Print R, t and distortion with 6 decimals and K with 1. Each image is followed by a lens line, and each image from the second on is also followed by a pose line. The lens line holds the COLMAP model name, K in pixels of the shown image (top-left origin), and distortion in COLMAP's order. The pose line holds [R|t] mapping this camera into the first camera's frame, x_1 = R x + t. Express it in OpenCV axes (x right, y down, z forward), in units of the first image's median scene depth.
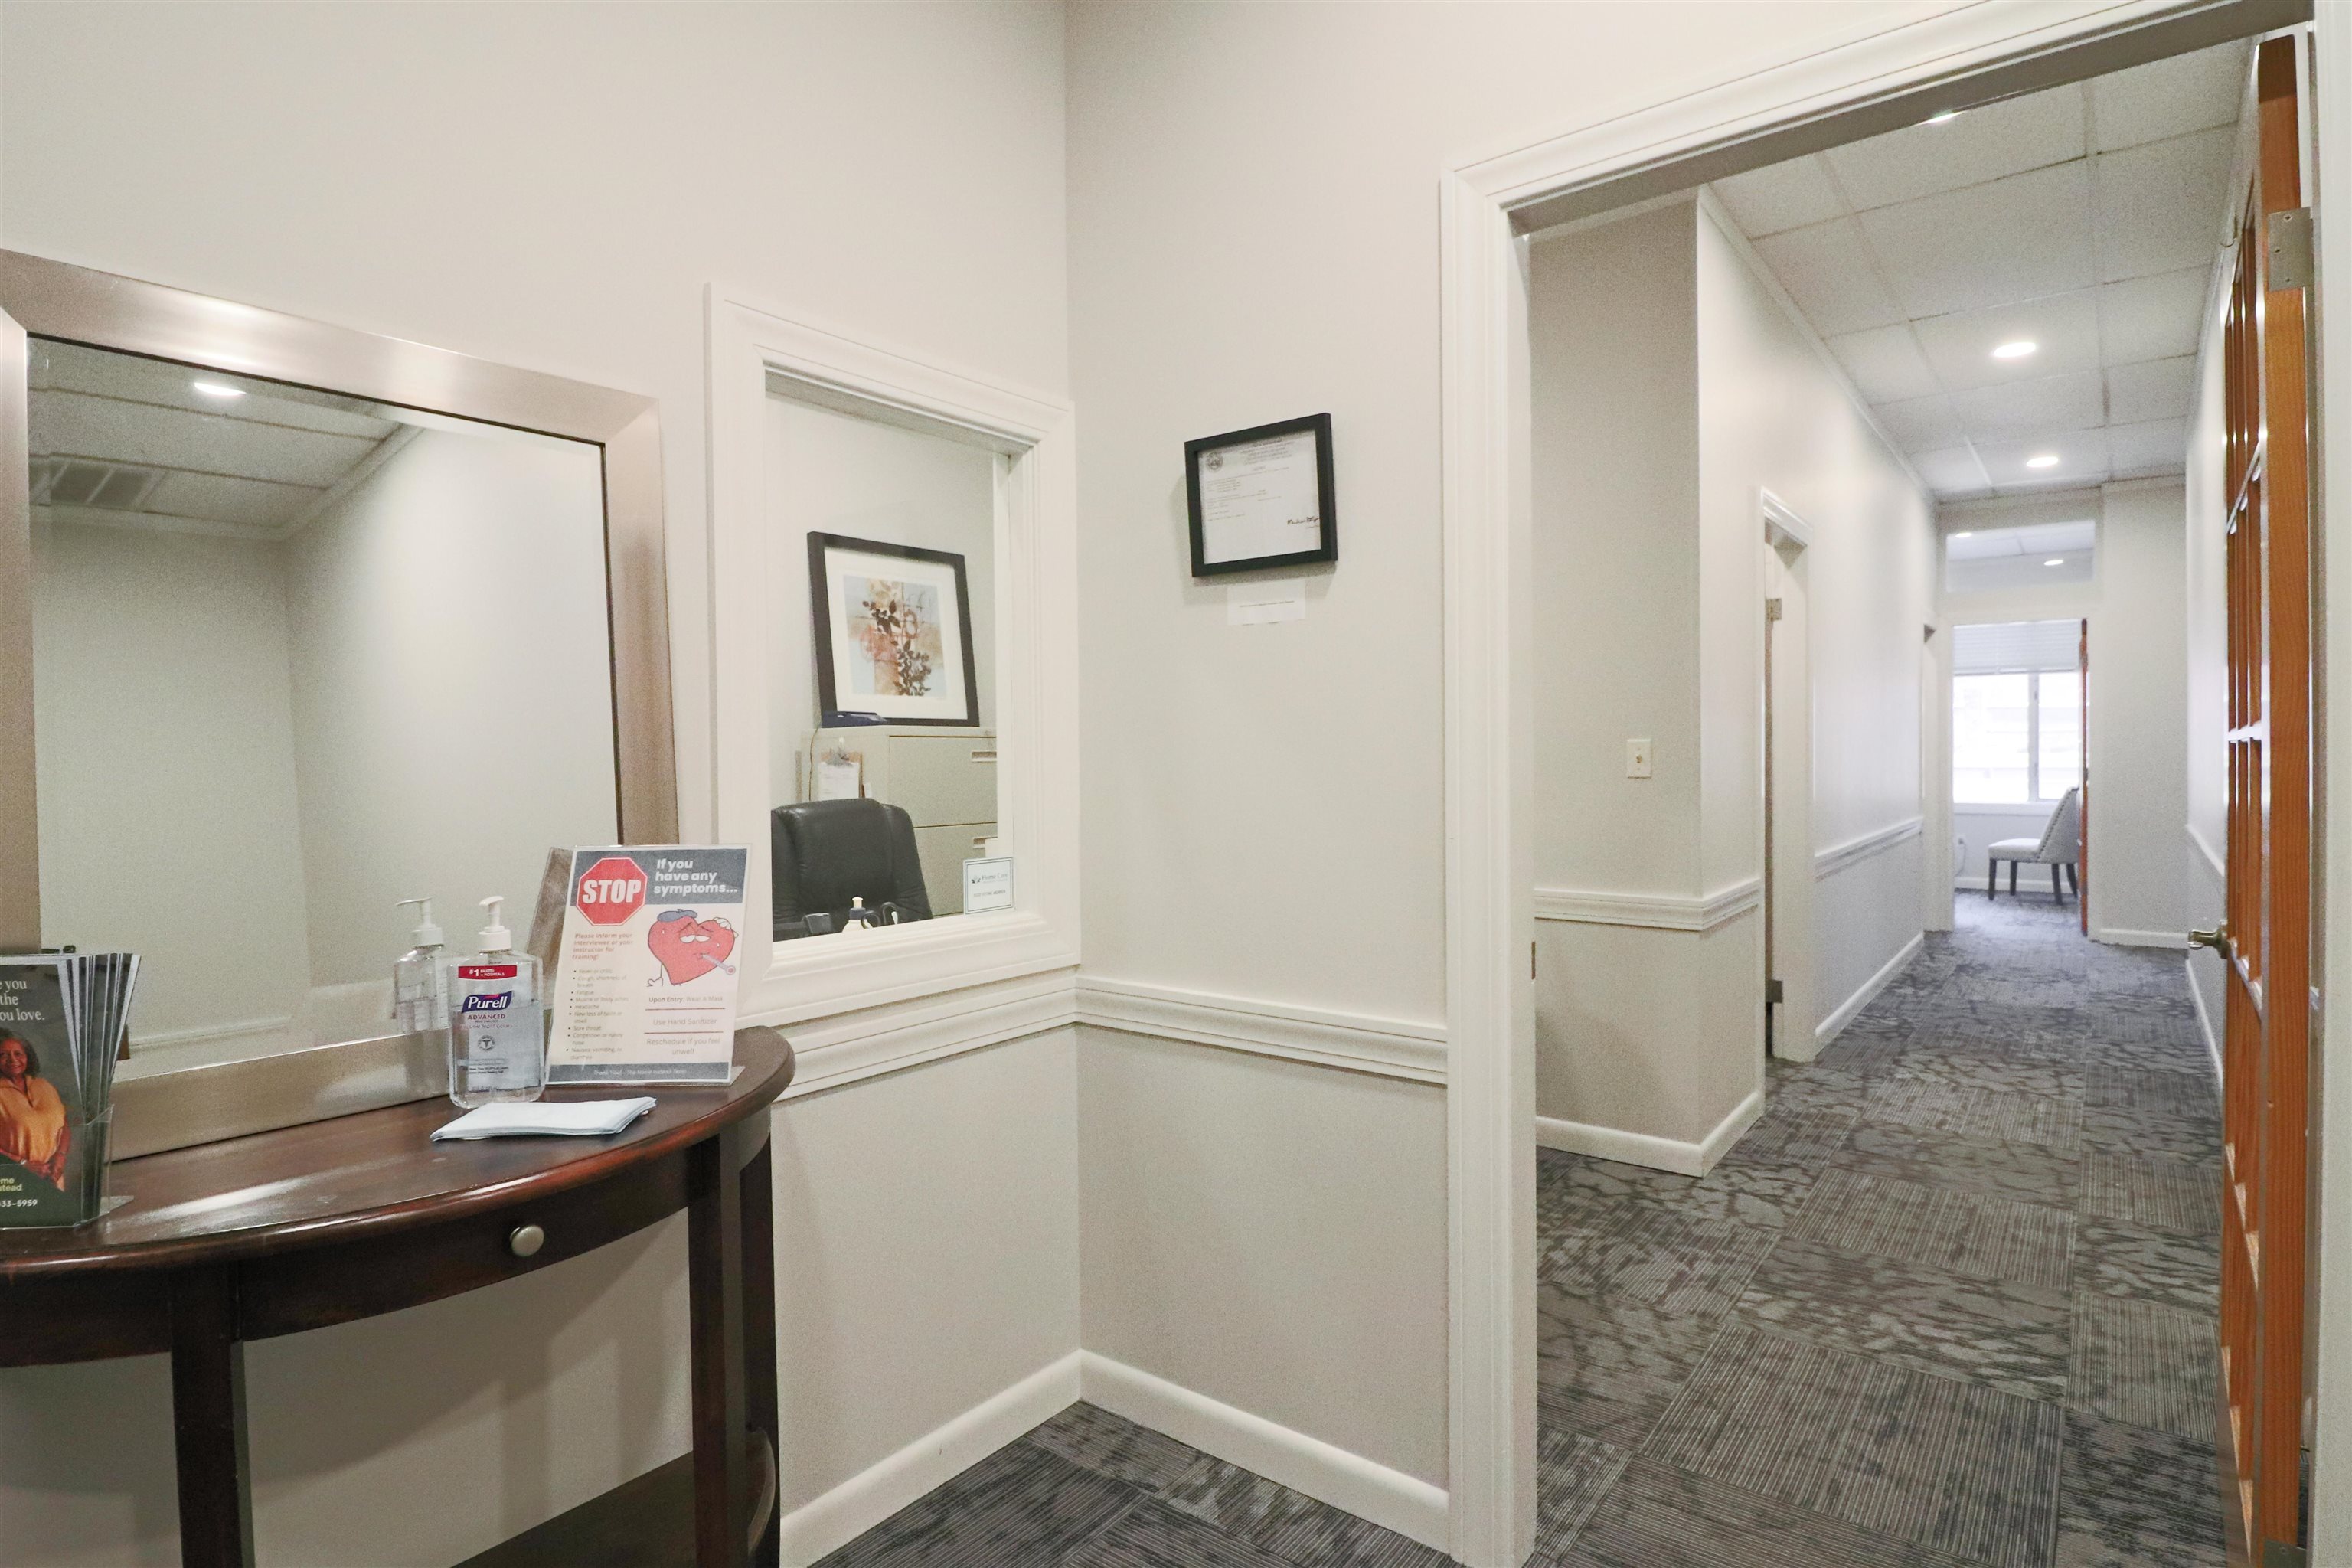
lens RADIAL K [[1224.3, 0, 1178.0], [0, 1224.3, 762.2], [0, 0, 1]] dist [-0.001209, -0.012510]
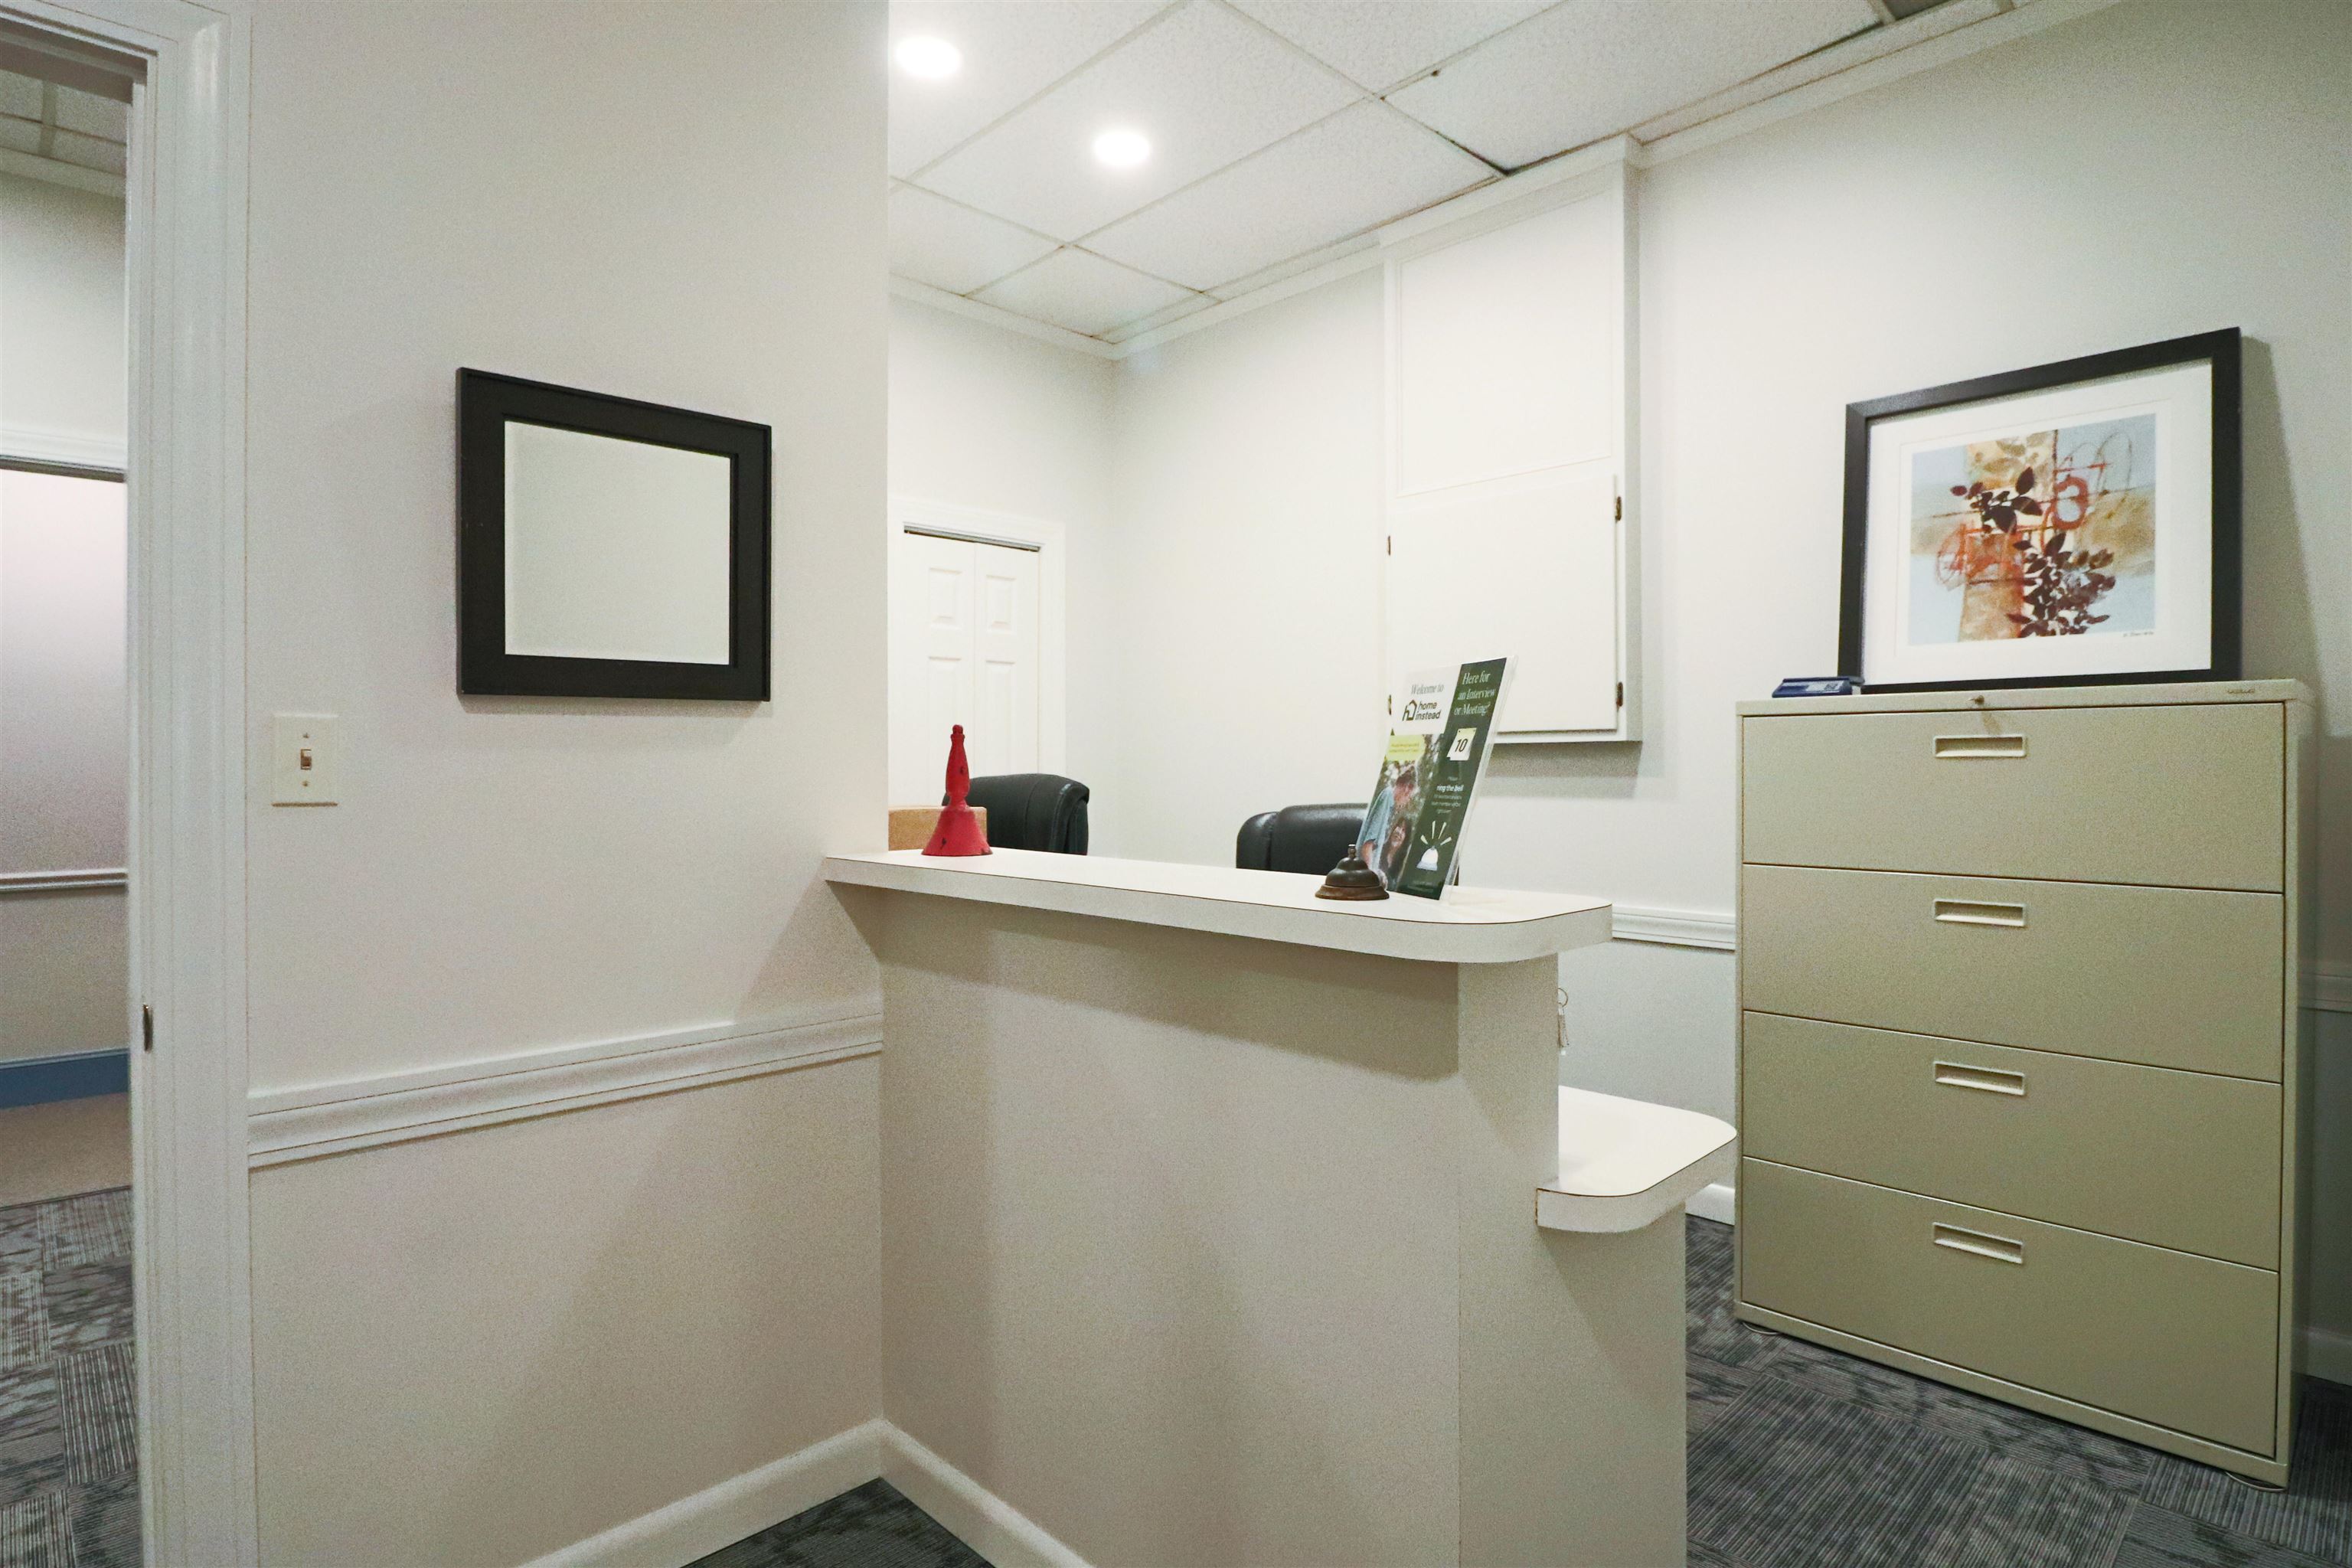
lens RADIAL K [[1224.3, 0, 1178.0], [0, 1224.3, 762.2], [0, 0, 1]] dist [-0.001209, -0.012510]
pose [[-0.151043, 0.009852, -0.988478, 0.502276], [-0.000701, 0.999949, 0.010073, -0.004341], [0.988527, 0.002215, -0.151029, 0.927963]]
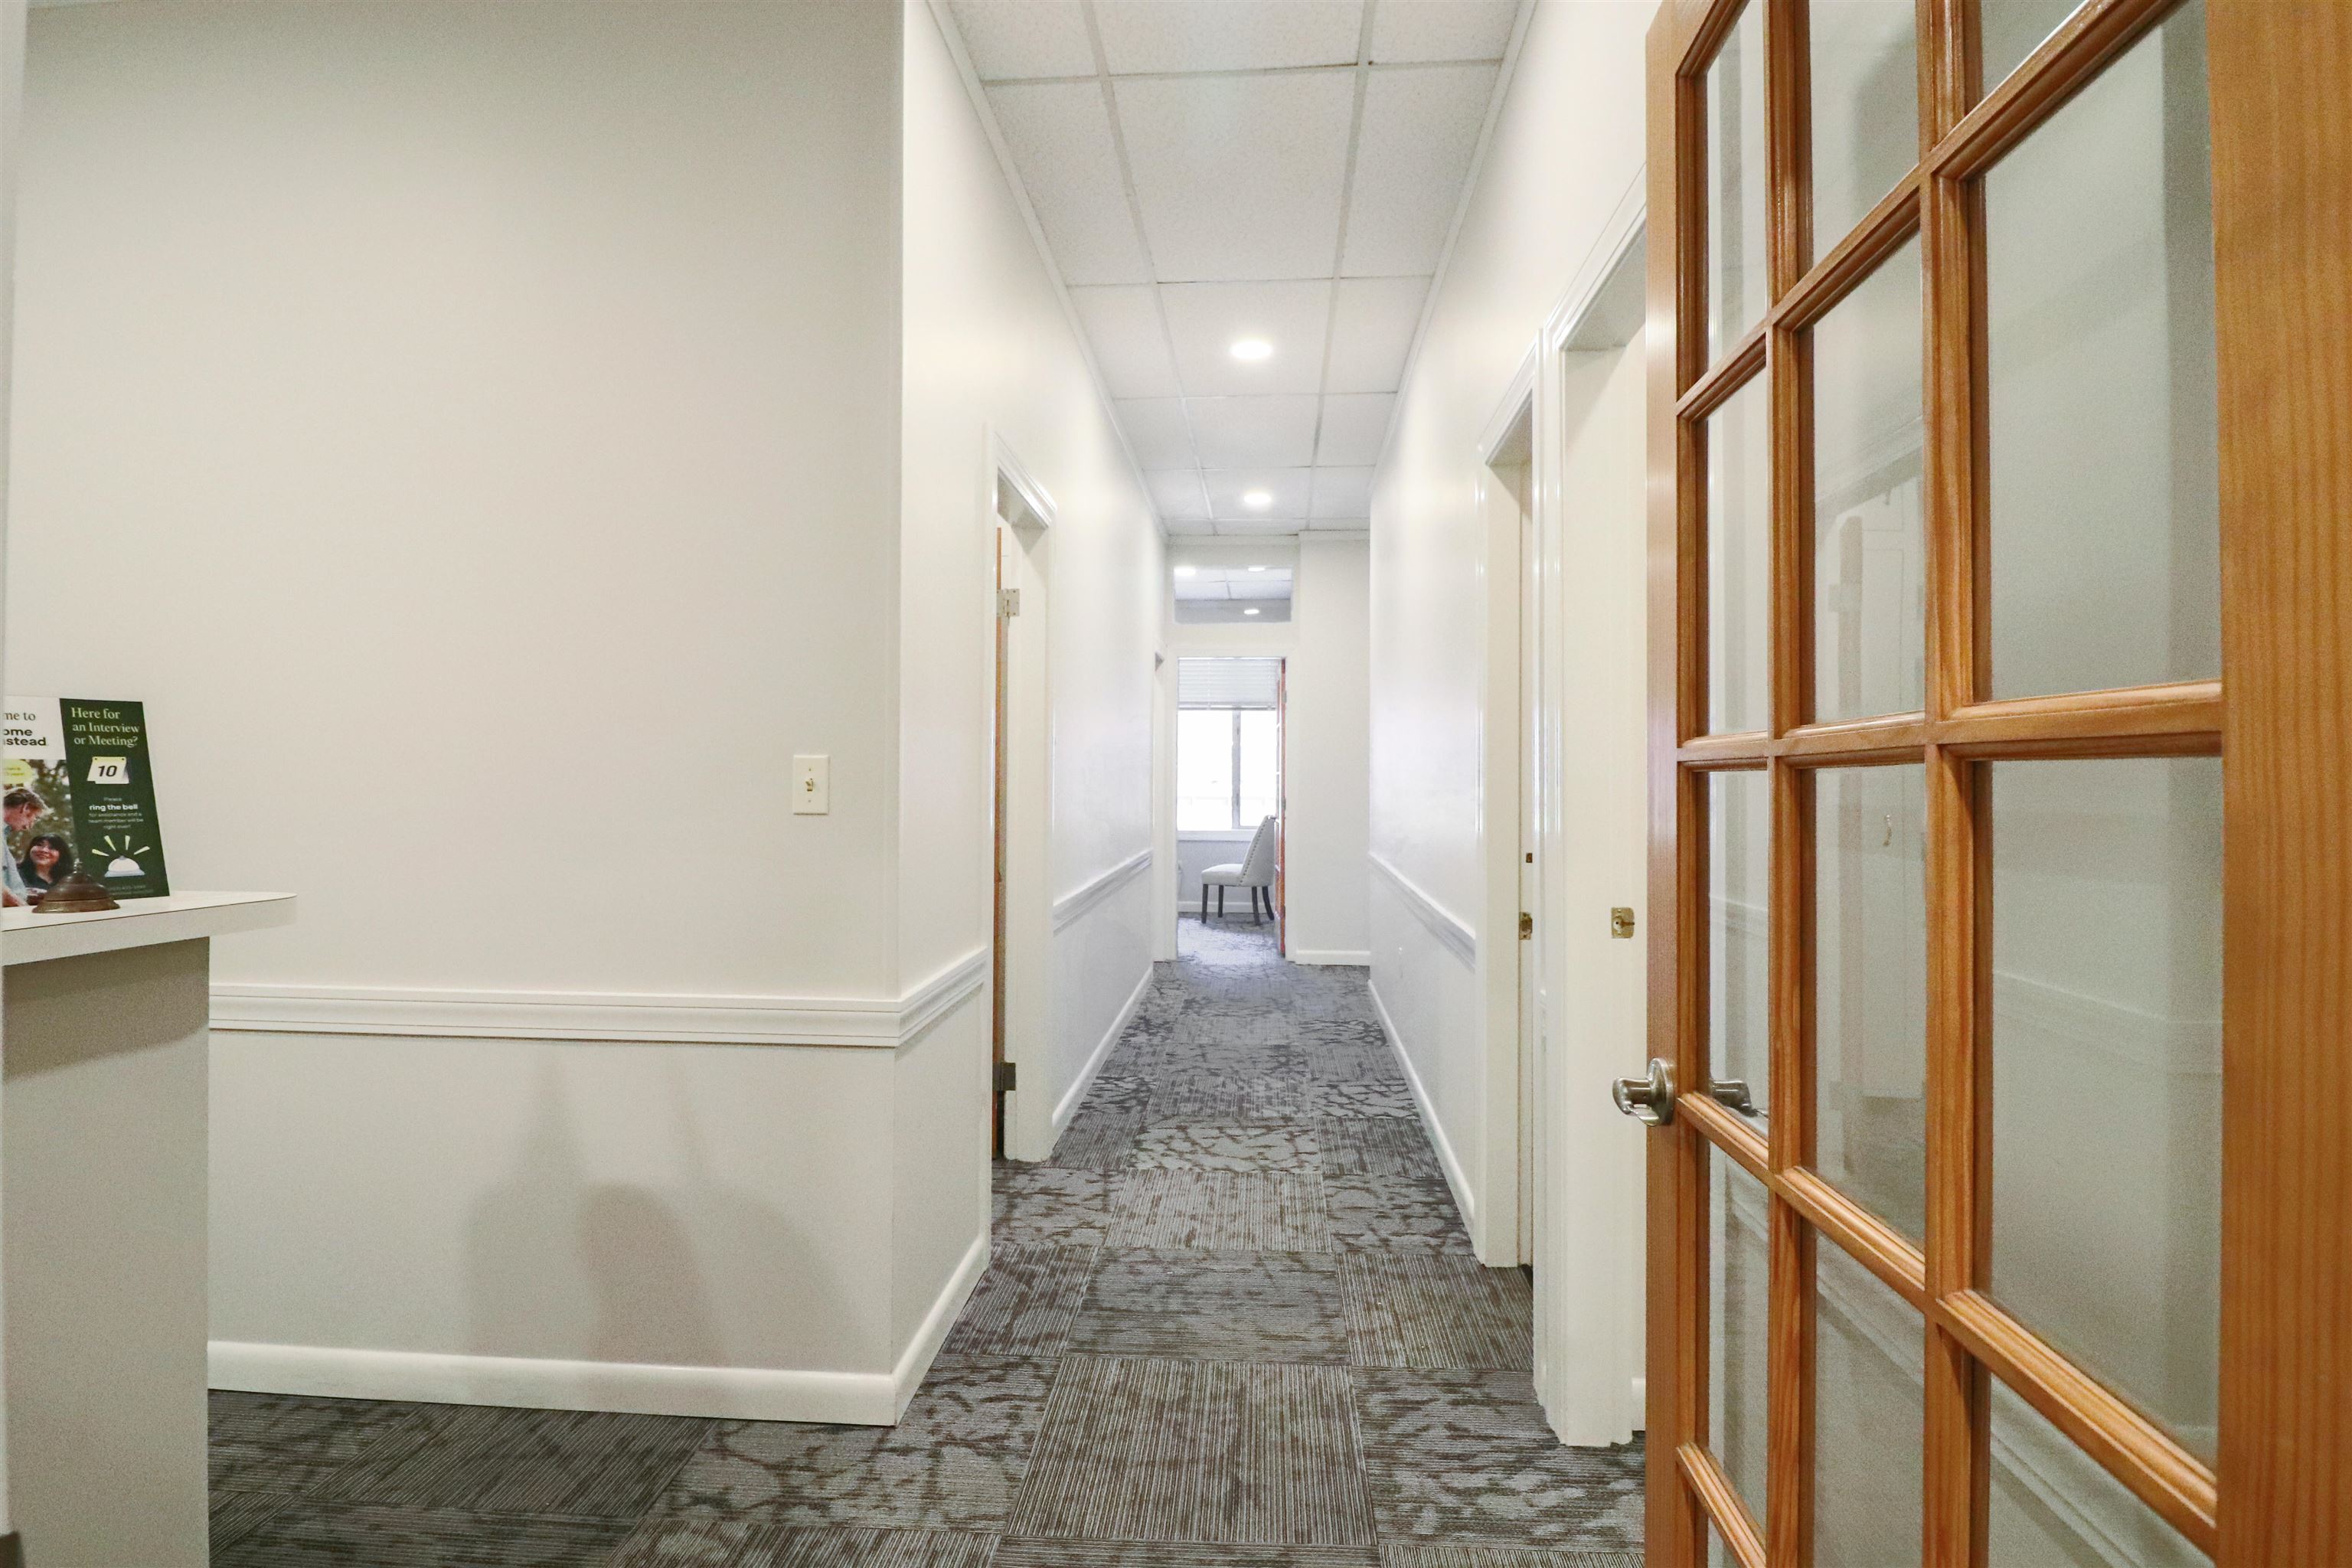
lens RADIAL K [[1224.3, 0, 1178.0], [0, 1224.3, 762.2], [0, 0, 1]] dist [-0.001209, -0.012510]
pose [[0.836240, 0.018503, 0.548051, 0.155923], [-0.006478, 0.999694, -0.023865, -0.000567], [-0.548325, 0.016407, 0.836104, 0.298271]]
